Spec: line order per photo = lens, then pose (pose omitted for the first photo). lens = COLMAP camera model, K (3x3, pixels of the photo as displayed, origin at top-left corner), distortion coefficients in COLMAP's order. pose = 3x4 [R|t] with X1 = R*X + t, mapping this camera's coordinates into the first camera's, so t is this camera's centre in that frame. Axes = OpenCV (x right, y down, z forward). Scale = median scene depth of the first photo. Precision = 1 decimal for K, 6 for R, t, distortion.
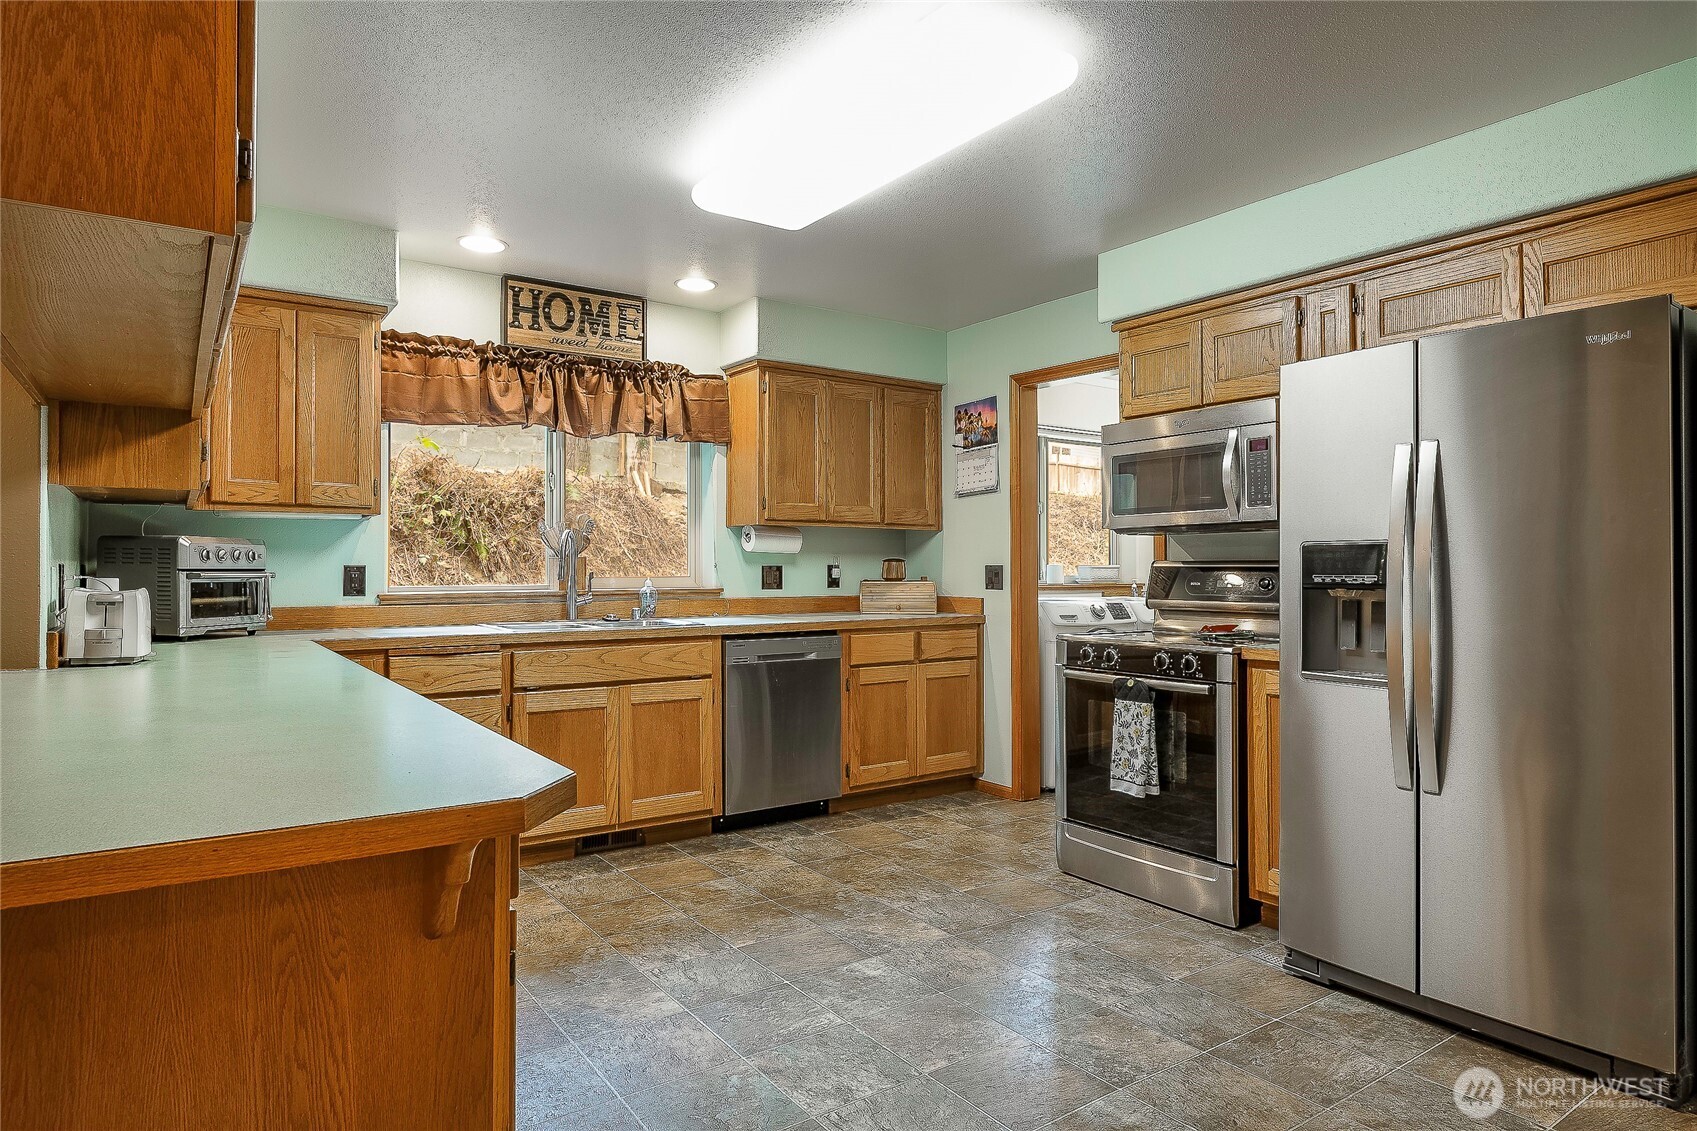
lens RADIAL K [[982.5, 0, 846.3], [0, 982.5, 569.8], [0, 0, 1]] dist [0.001352, 0.003765]
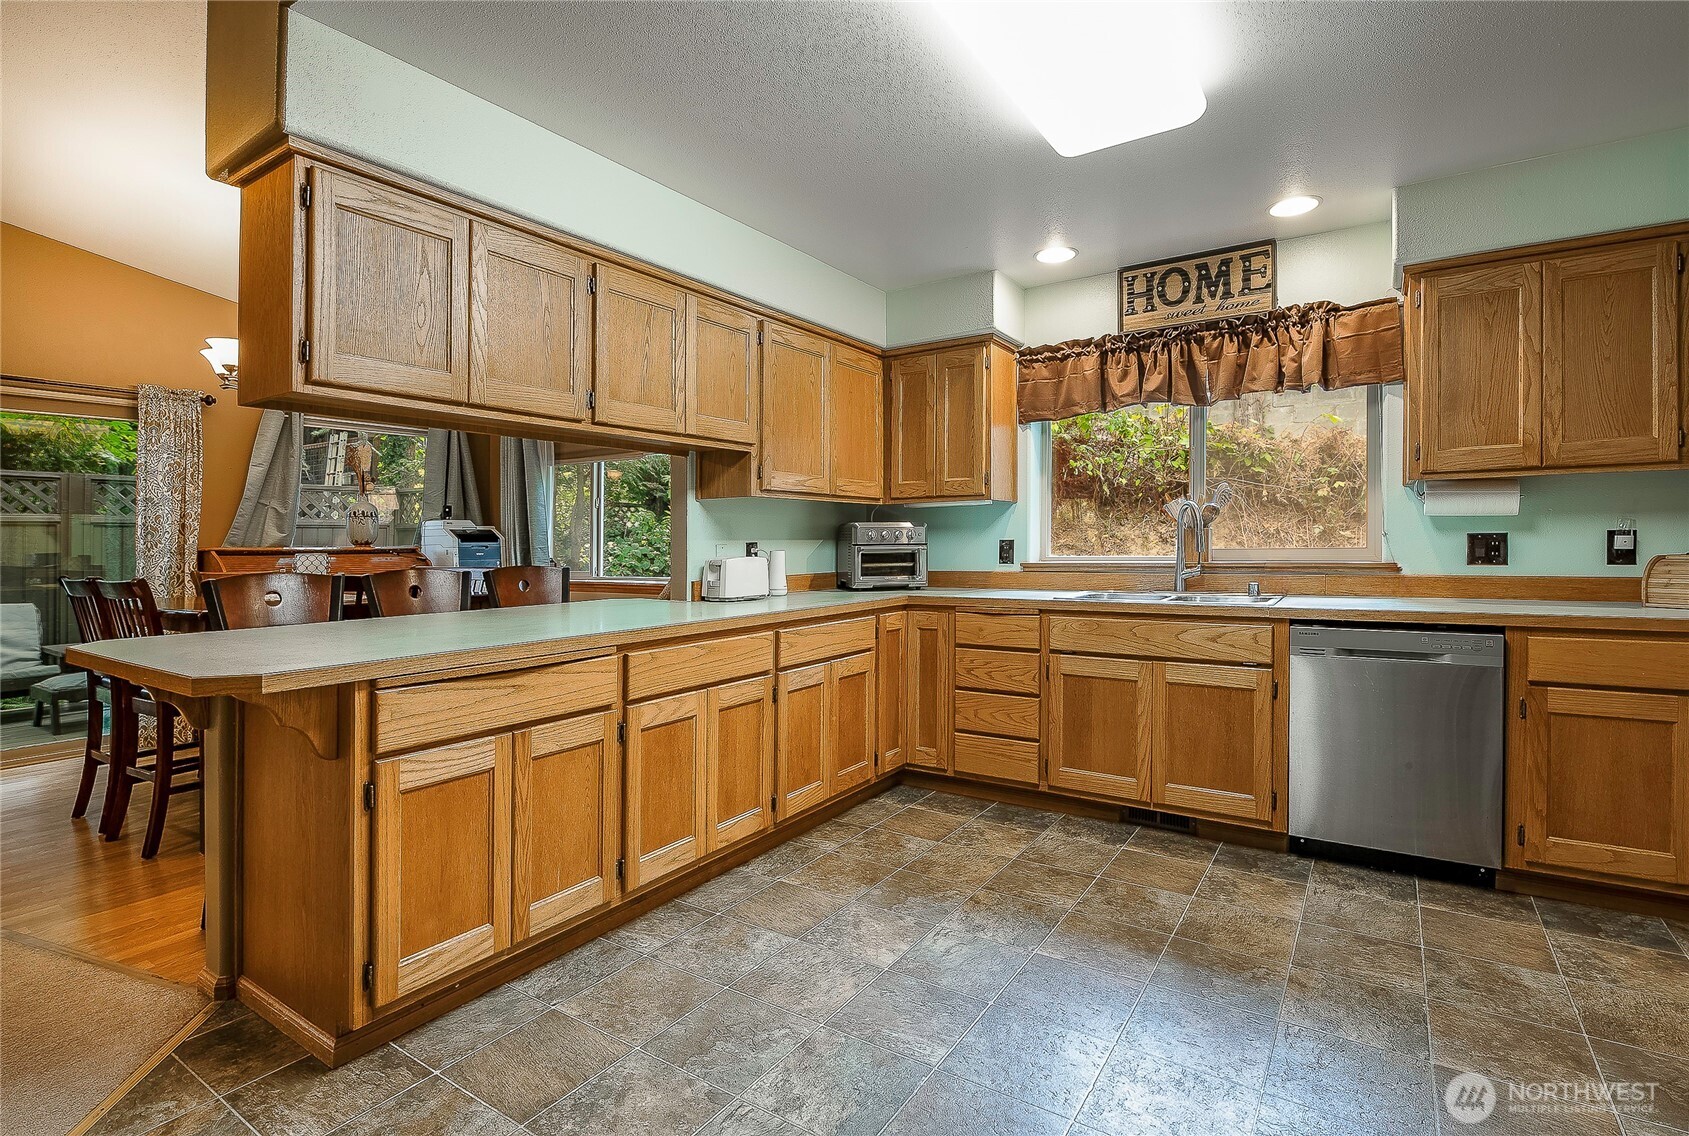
lens RADIAL K [[810.8, 0, 838.8], [0, 810.8, 544.7], [0, 0, 1]] dist [-0.010273, -0.000888]
pose [[0.360169, -0.002937, -0.932882, 0.395220], [0.010331, 0.999946, 0.000841, -0.001158], [0.932830, -0.009941, 0.360180, 0.414486]]
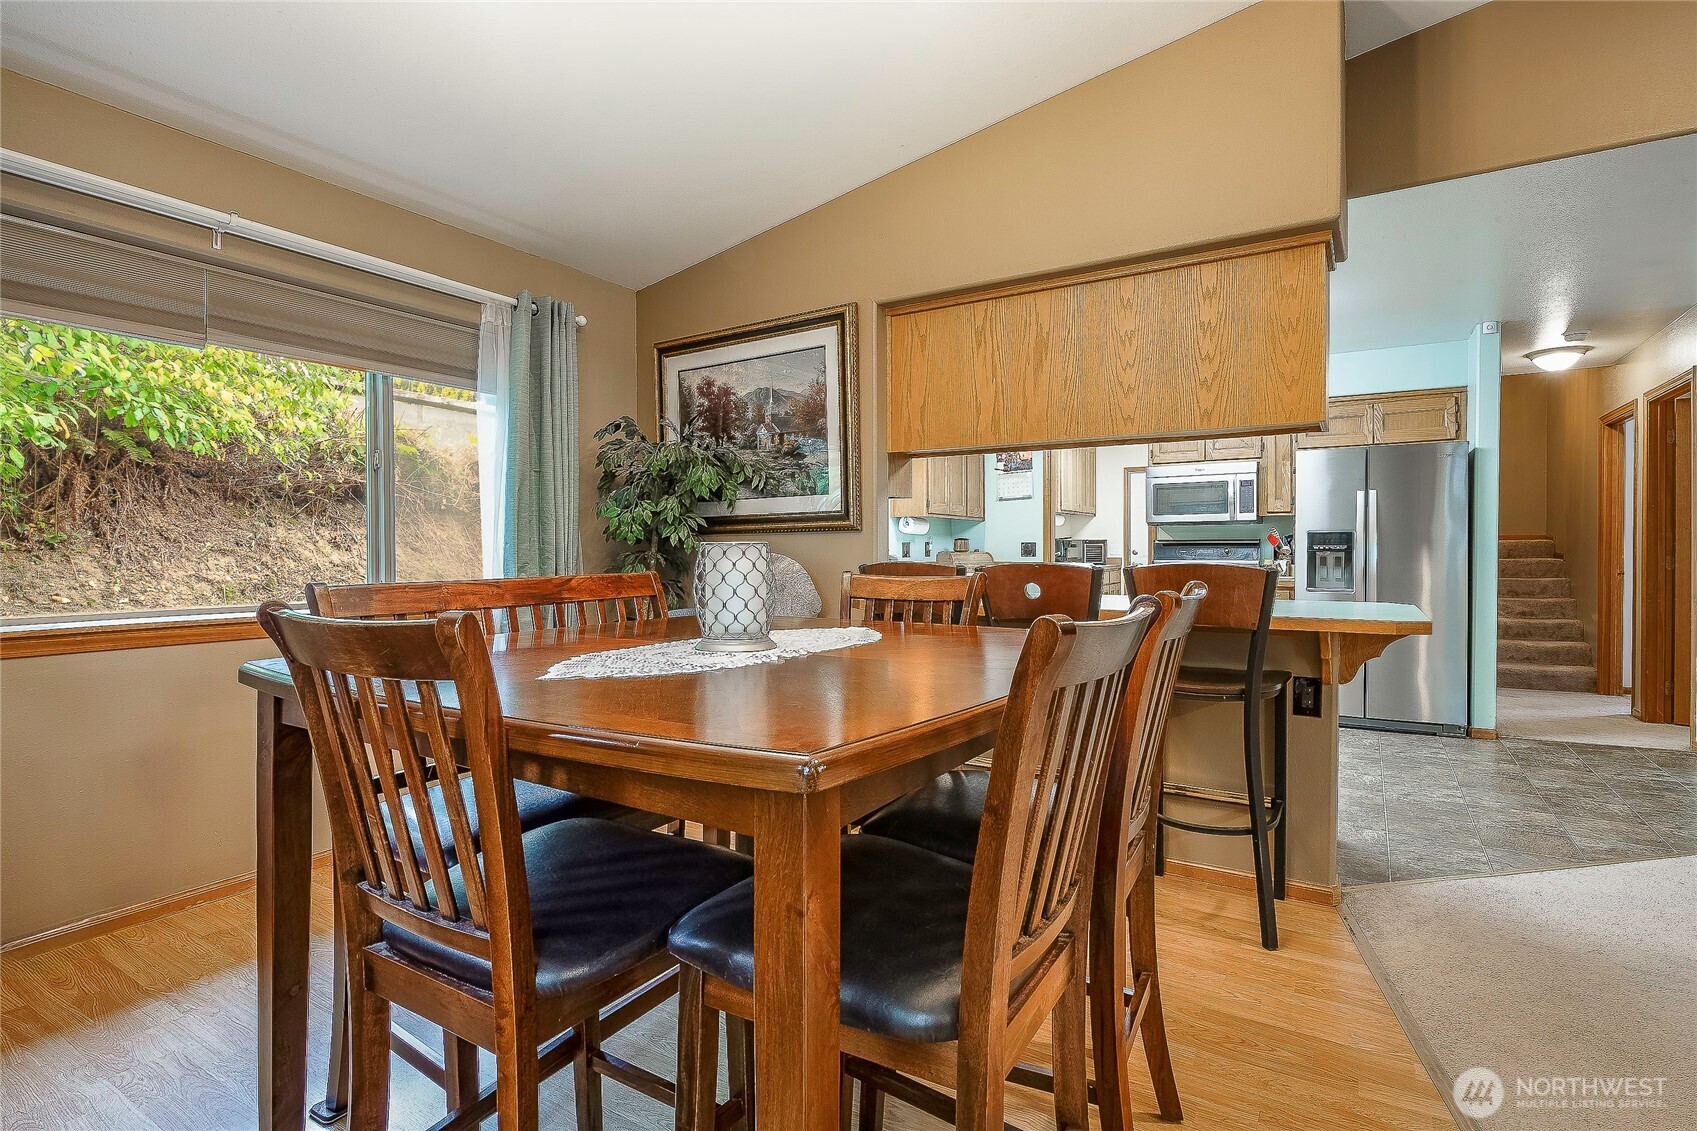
lens RADIAL K [[834.0, 0, 845.6], [0, 834.0, 565.2], [0, 0, 1]] dist [-0.006341, -0.000469]
pose [[0.920222, -0.009596, 0.391279, -0.866090], [0.001977, 0.999801, 0.019873, 0.007077], [-0.391391, -0.017514, 0.920058, -0.238403]]
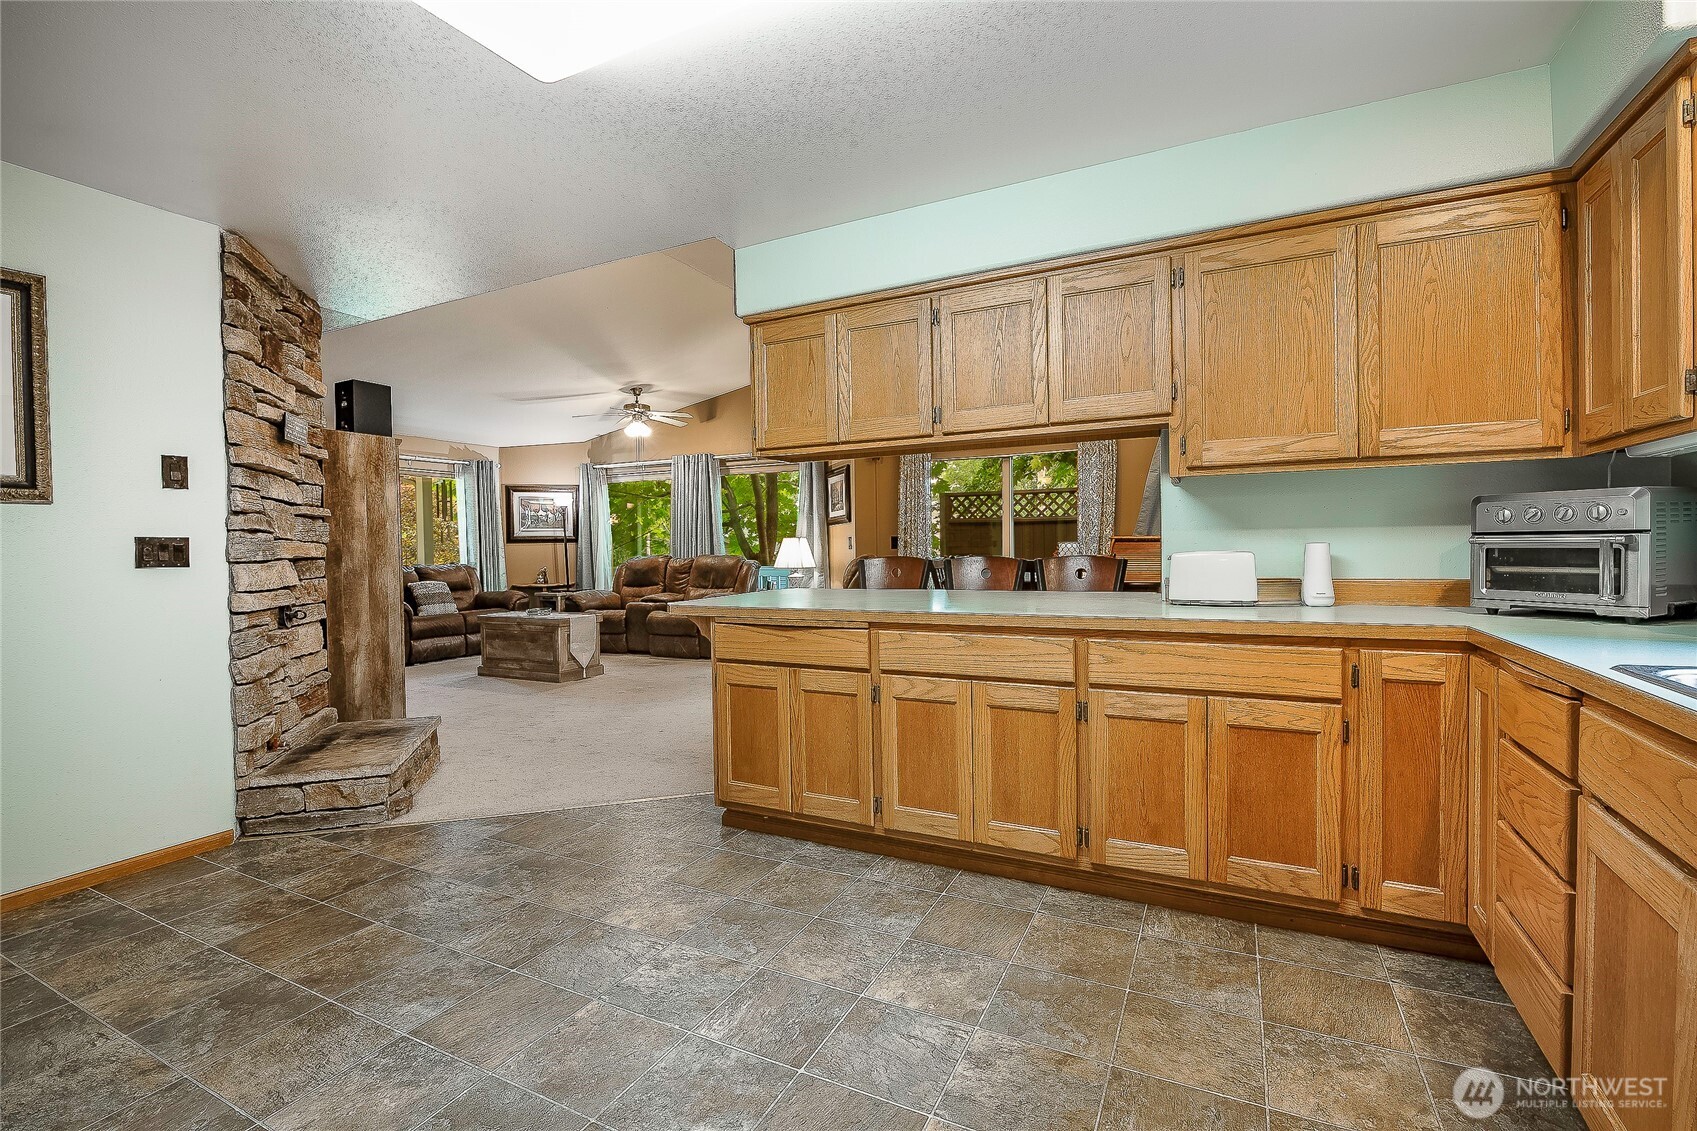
lens RADIAL K [[749.1, 0, 850.4], [0, 749.1, 548.4], [0, 0, 1]] dist [-0.000232, -0.002555]
pose [[-0.877912, 0.017484, -0.478502, 0.124777], [0.016000, 0.999846, 0.007179, -0.000432], [0.478554, -0.001354, -0.878057, 1.052177]]
